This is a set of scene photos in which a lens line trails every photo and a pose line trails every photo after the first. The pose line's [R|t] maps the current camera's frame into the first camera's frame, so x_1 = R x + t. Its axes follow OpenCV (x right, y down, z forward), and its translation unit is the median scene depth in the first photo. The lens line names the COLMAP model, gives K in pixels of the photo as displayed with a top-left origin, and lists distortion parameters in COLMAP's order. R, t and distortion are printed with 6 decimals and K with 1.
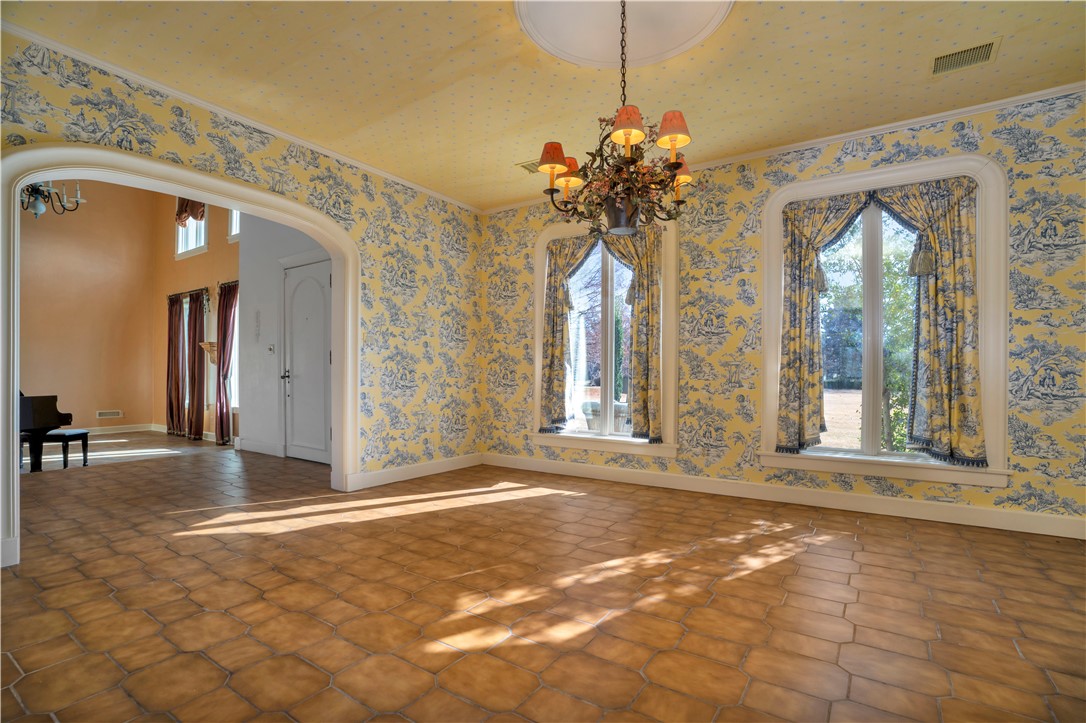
lens RADIAL K [[511.1, 0, 544.3], [0, 511.1, 368.4], [0, 0, 1]] dist [-0.065509, 0.021704]
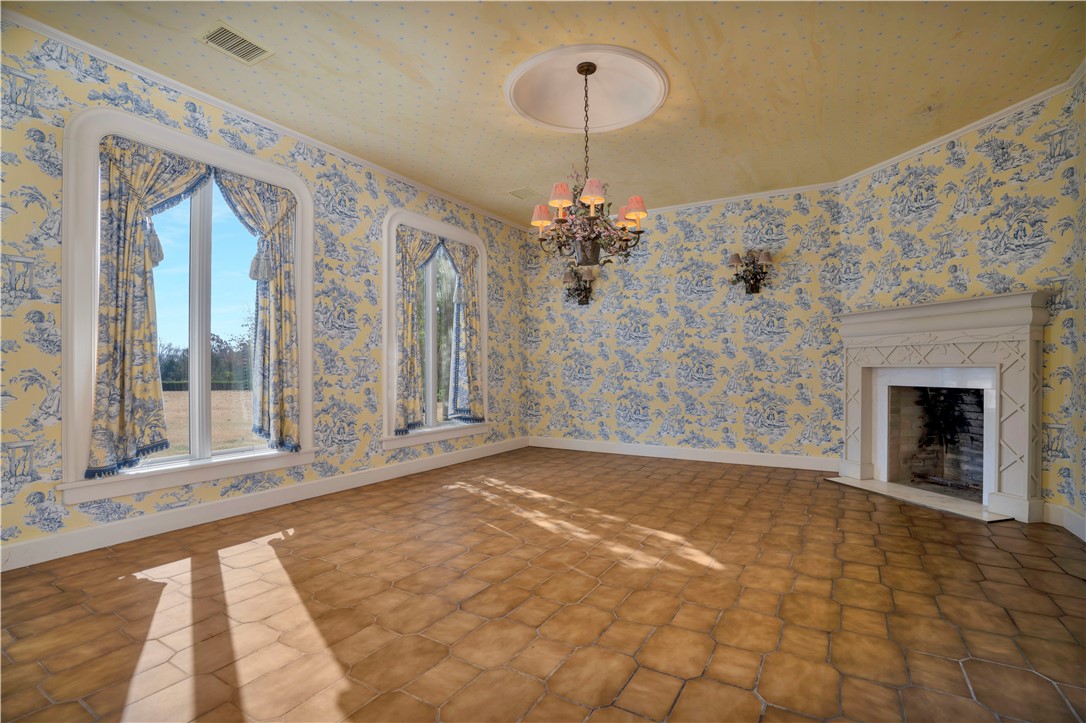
lens RADIAL K [[511.1, 0, 544.3], [0, 511.1, 368.4], [0, 0, 1]] dist [-0.065509, 0.021704]
pose [[-0.049351, -0.004924, 0.998769, -0.993057], [-0.008068, 0.999957, 0.004532, 0.004148], [-0.998749, -0.007835, -0.049389, 0.978485]]
